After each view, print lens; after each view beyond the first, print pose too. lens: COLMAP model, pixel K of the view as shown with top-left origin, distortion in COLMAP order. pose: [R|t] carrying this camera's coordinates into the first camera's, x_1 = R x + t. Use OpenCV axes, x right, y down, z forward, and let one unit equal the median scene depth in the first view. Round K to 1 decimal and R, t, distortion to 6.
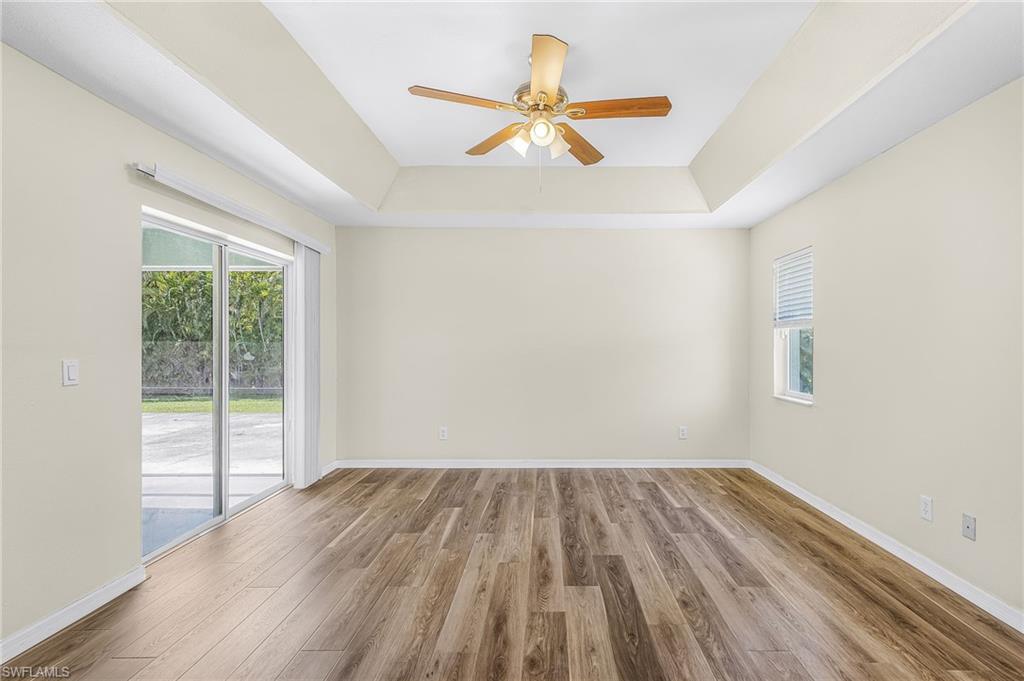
lens RADIAL K [[470.7, 0, 512.0], [0, 470.7, 340.5], [0, 0, 1]] dist [-0.000295, -0.000064]
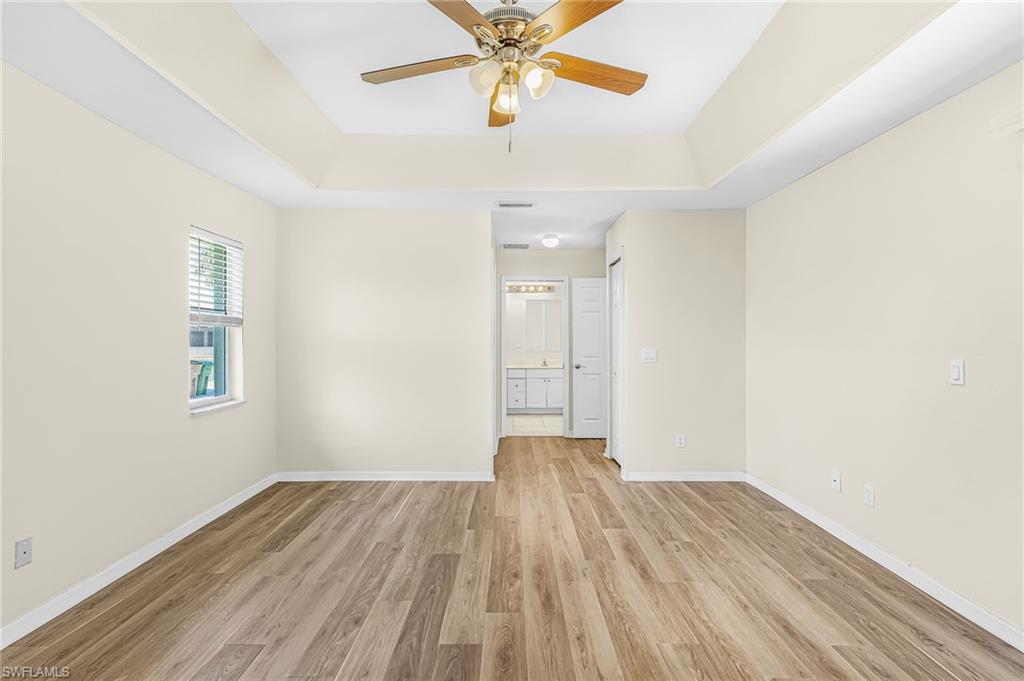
lens RADIAL K [[470.7, 0, 512.0], [0, 470.7, 340.5], [0, 0, 1]] dist [-0.000295, -0.000064]
pose [[-0.997224, -0.001247, -0.074452, 0.139360], [-0.001134, 0.999998, -0.001560, 0.000749], [0.074454, -0.001471, -0.997223, 2.096923]]
